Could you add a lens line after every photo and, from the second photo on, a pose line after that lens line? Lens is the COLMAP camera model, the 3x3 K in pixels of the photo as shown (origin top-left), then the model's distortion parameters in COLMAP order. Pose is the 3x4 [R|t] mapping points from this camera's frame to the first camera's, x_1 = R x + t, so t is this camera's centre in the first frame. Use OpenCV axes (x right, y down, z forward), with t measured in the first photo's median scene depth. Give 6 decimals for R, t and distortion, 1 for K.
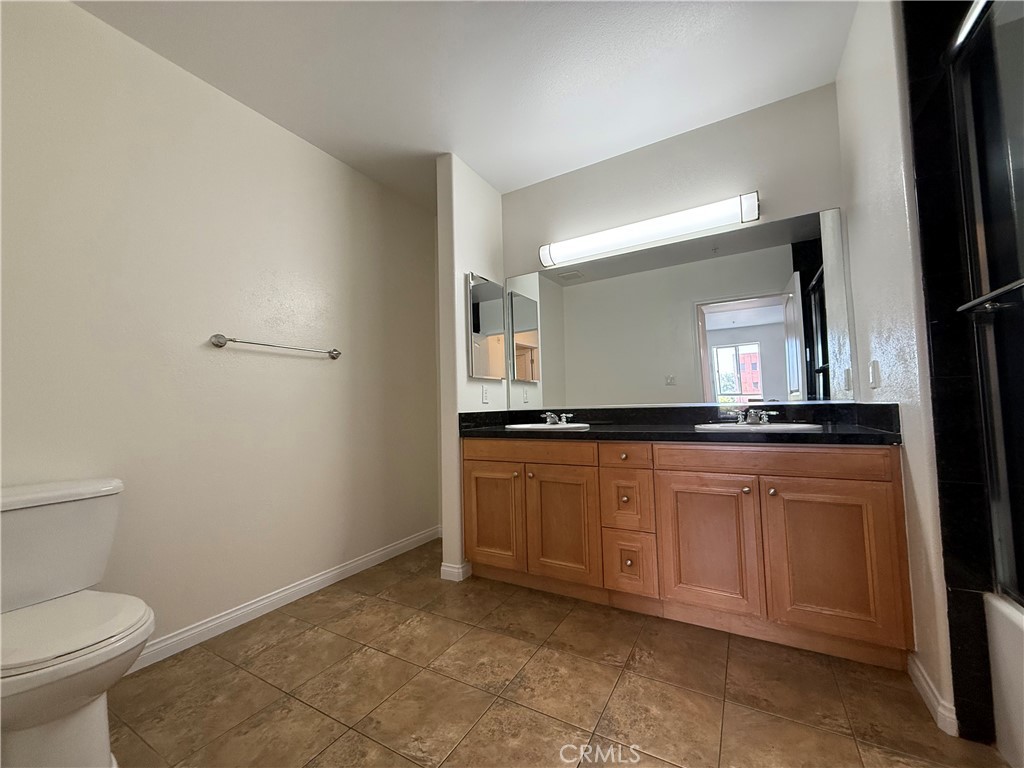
lens RADIAL K [[407.3, 0, 509.9], [0, 407.3, 383.3], [0, 0, 1]] dist [0.000365, -0.000094]
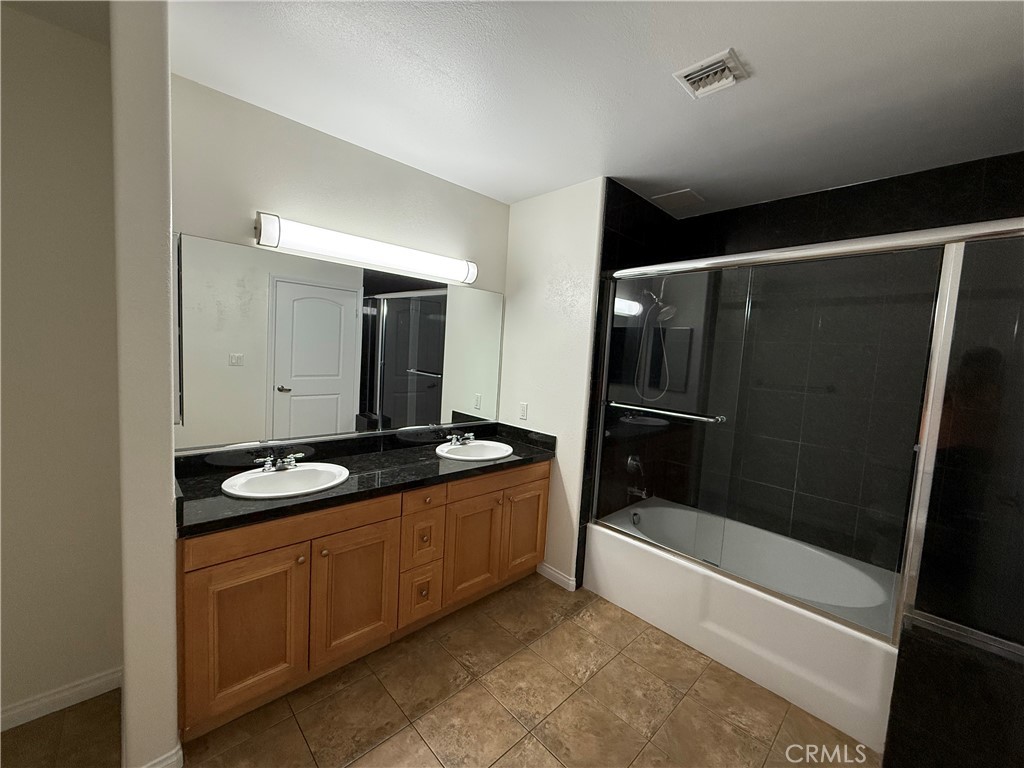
lens RADIAL K [[407.3, 0, 509.9], [0, 407.3, 383.3], [0, 0, 1]] dist [0.000365, -0.000094]
pose [[0.275728, -0.035943, 0.960563, -0.782870], [-0.119611, 0.990251, 0.071388, -0.261359], [-0.953765, -0.134578, 0.268741, 0.645113]]
